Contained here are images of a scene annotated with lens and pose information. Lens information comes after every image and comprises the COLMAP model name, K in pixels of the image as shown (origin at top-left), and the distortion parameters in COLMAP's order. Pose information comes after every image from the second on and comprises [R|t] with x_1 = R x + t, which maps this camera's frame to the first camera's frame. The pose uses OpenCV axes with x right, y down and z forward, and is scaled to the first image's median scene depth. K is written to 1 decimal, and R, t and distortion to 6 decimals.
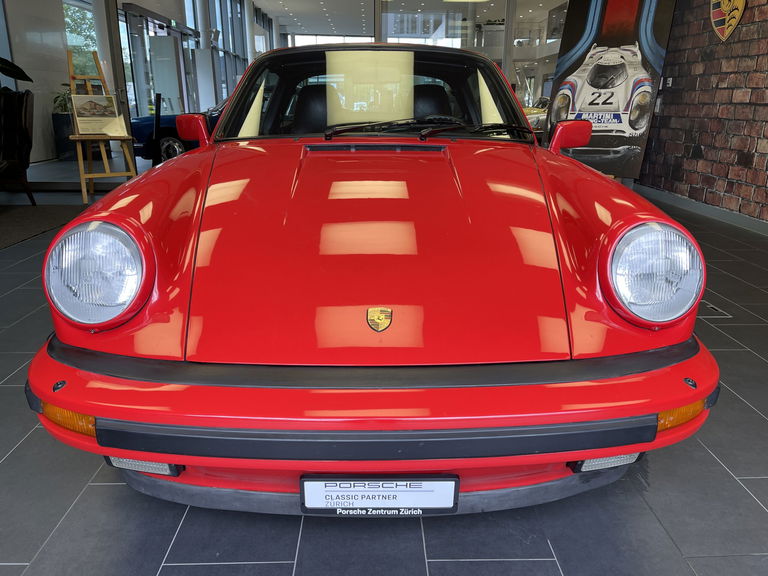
lens RADIAL K [[582.4, 0, 389.0], [0, 582.4, 288.1], [0, 0, 1]] dist [0.093495, -0.130228]
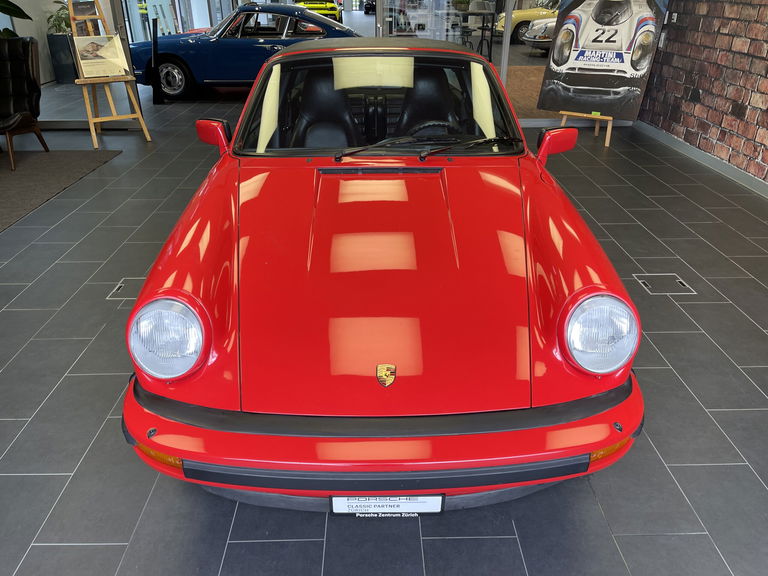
lens RADIAL K [[582.4, 0, 389.0], [0, 582.4, 288.1], [0, 0, 1]] dist [0.093495, -0.130228]
pose [[0.999993, -0.002431, -0.003006, -0.001370], [0.002906, 0.985458, 0.169897, -0.083071], [0.002549, -0.169905, 0.985457, -0.058946]]
